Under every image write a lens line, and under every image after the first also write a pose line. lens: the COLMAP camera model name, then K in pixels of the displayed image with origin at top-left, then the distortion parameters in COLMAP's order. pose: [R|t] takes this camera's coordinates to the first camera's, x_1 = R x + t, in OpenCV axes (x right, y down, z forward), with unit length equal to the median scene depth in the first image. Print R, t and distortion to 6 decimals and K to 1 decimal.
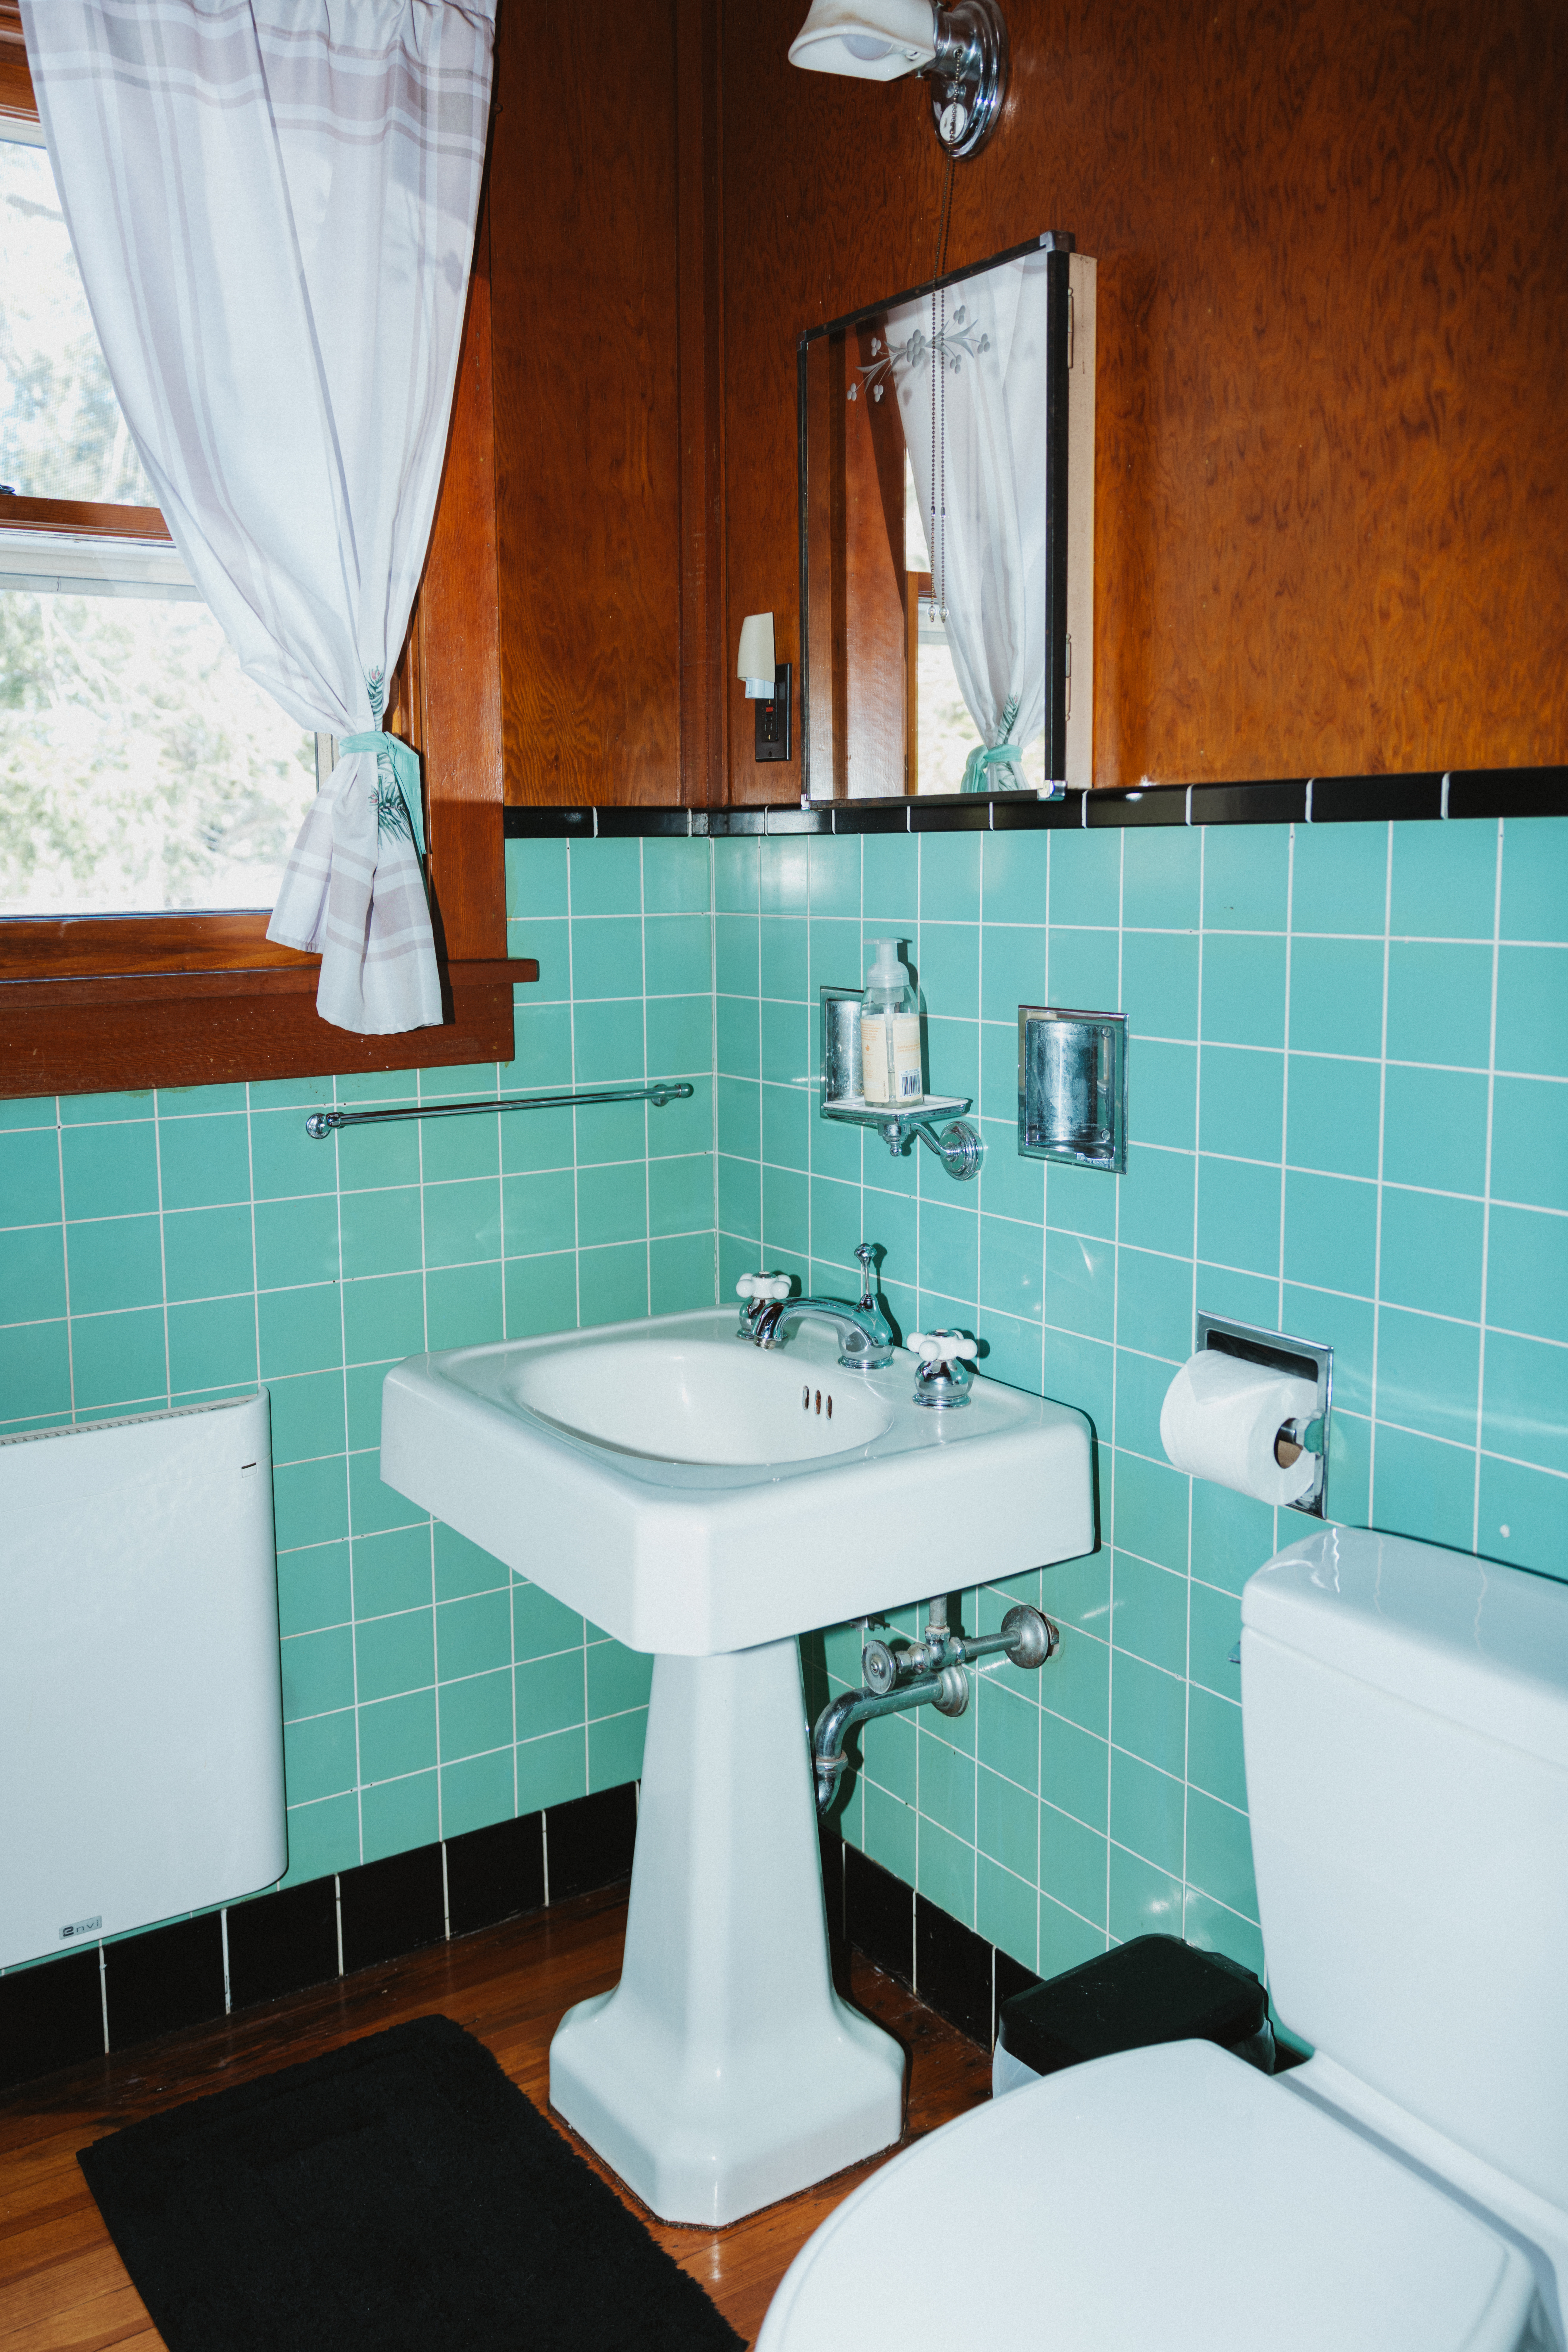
lens RADIAL K [[1910.7, 0, 861.4], [0, 1910.7, 1123.0], [0, 0, 1]] dist [-0.001488, -0.002343]
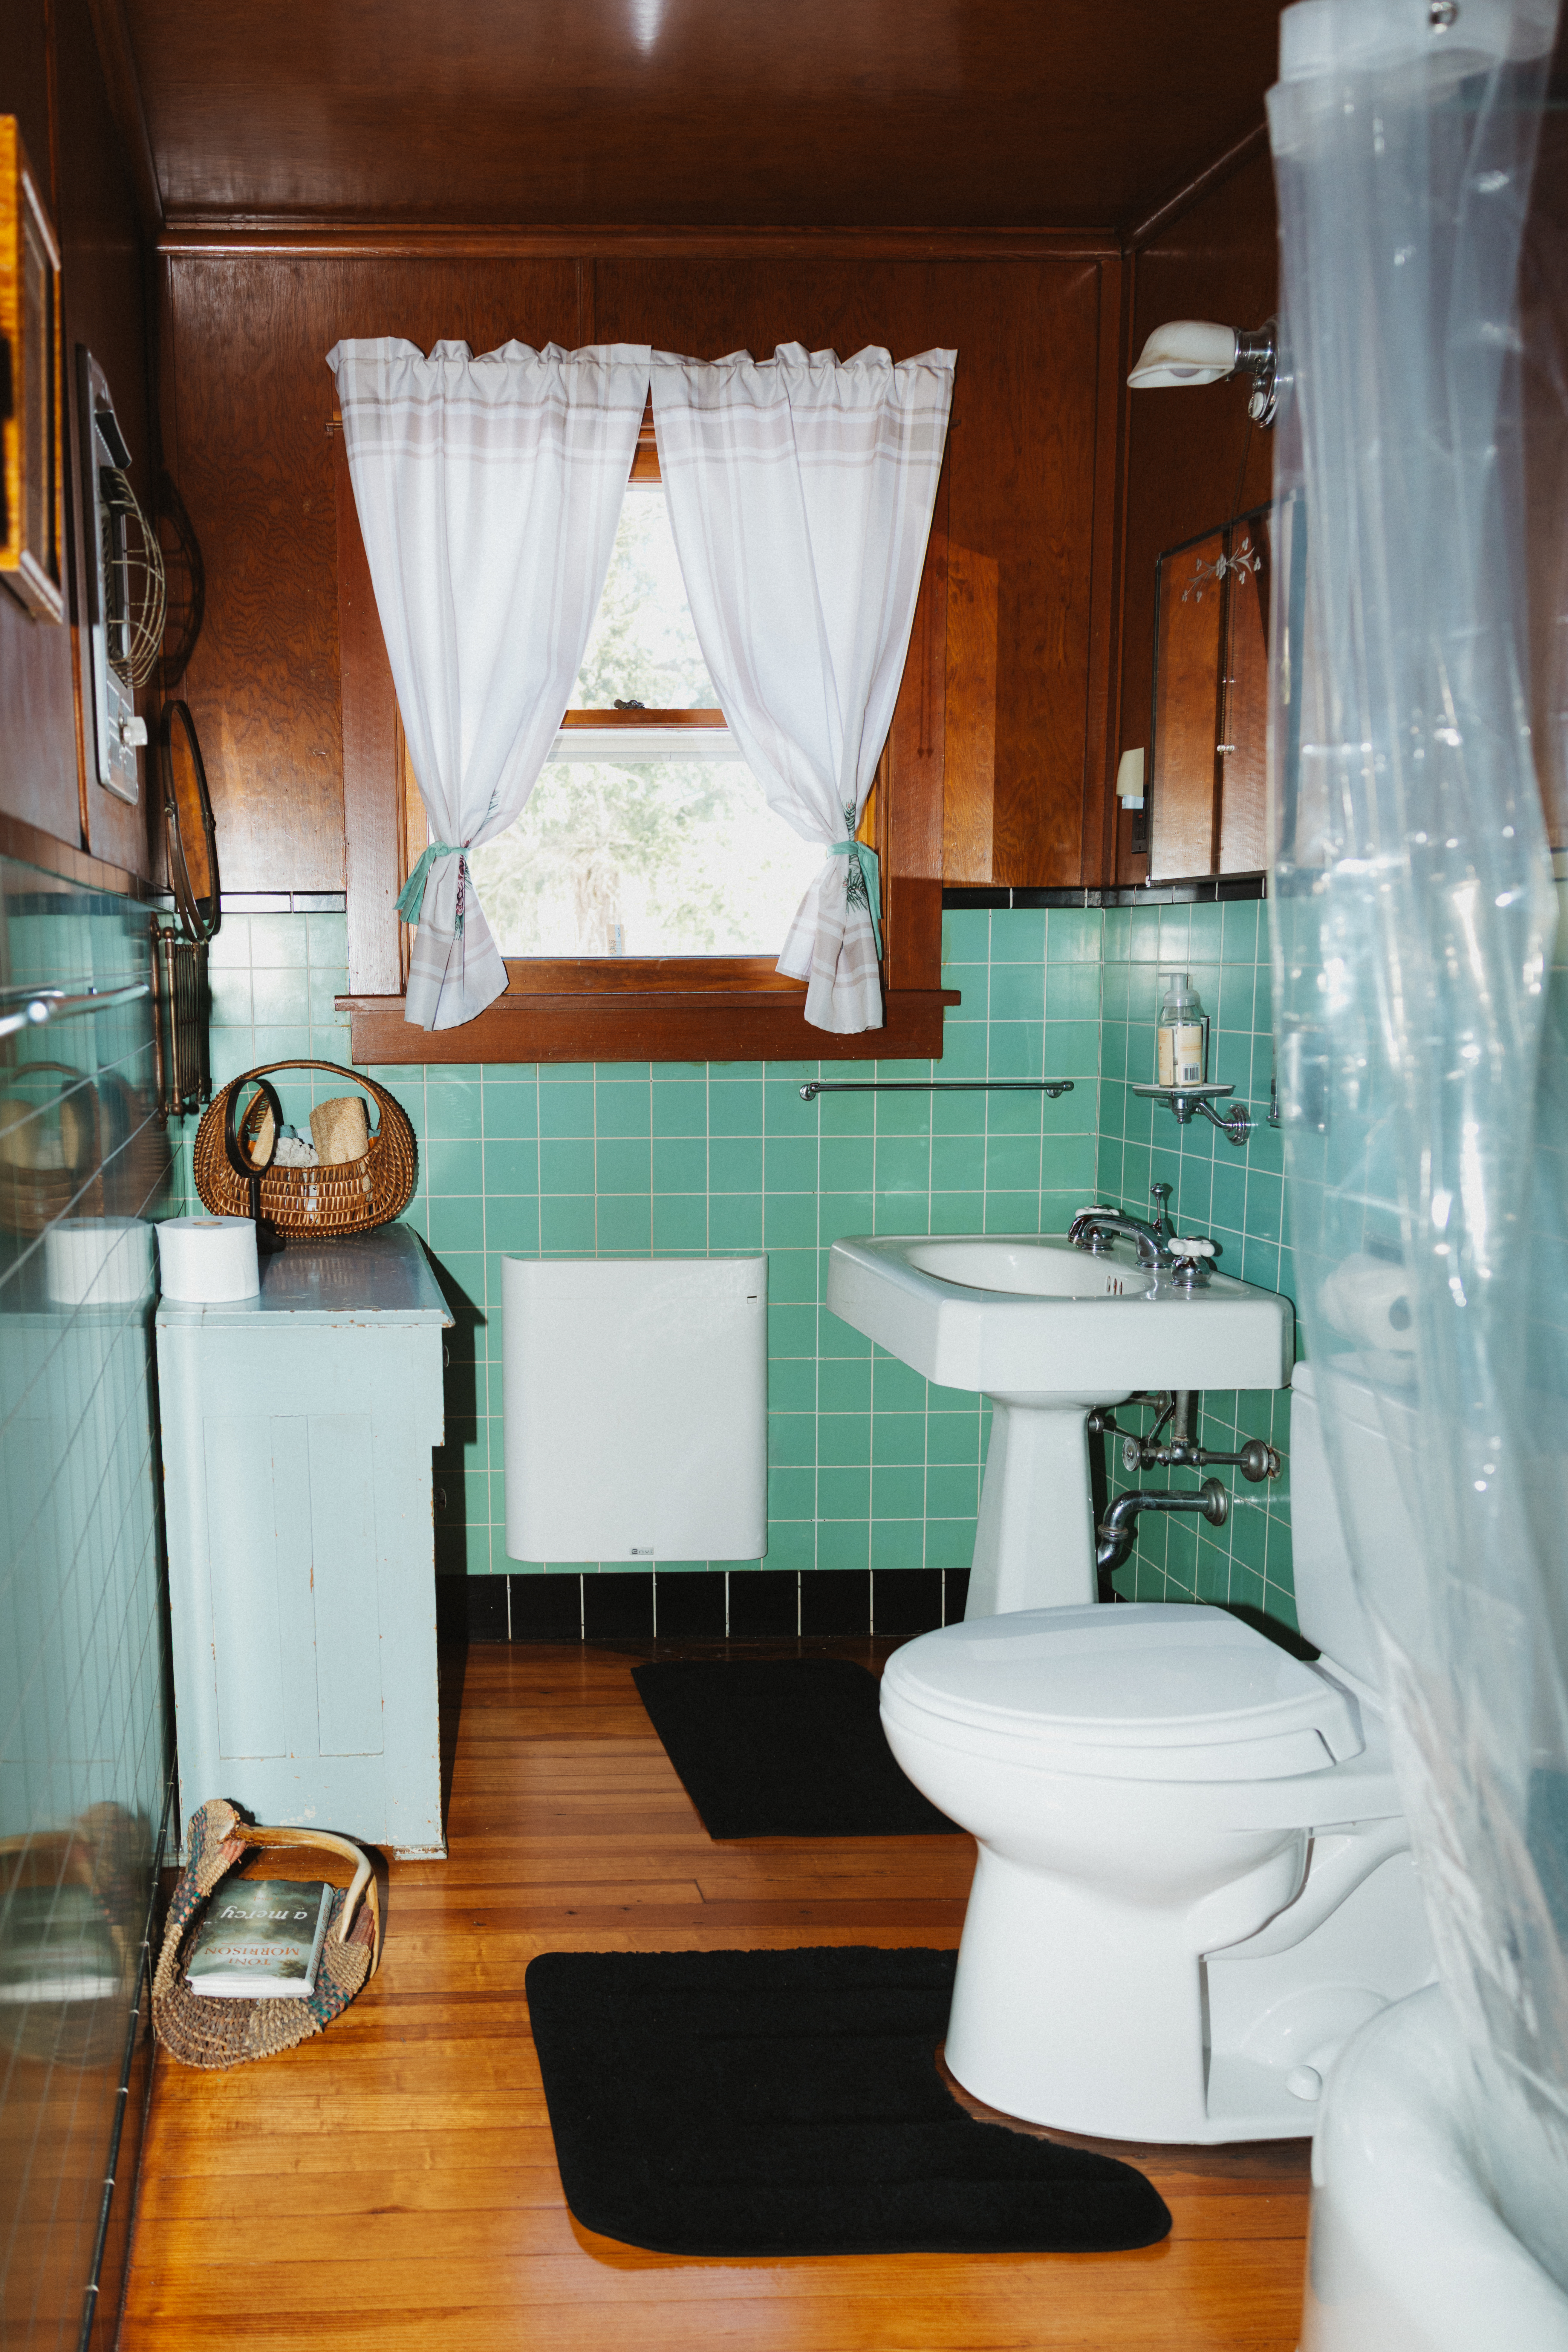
lens RADIAL K [[1702.8, 0, 784.0], [0, 1702.8, 1176.0], [0, 0, 1]] dist [-0.007134, -0.000713]
pose [[0.934998, 0.043438, -0.351982, 0.195871], [-0.043282, 0.999028, 0.008316, 0.060209], [0.352001, 0.007459, 0.935970, -0.323053]]
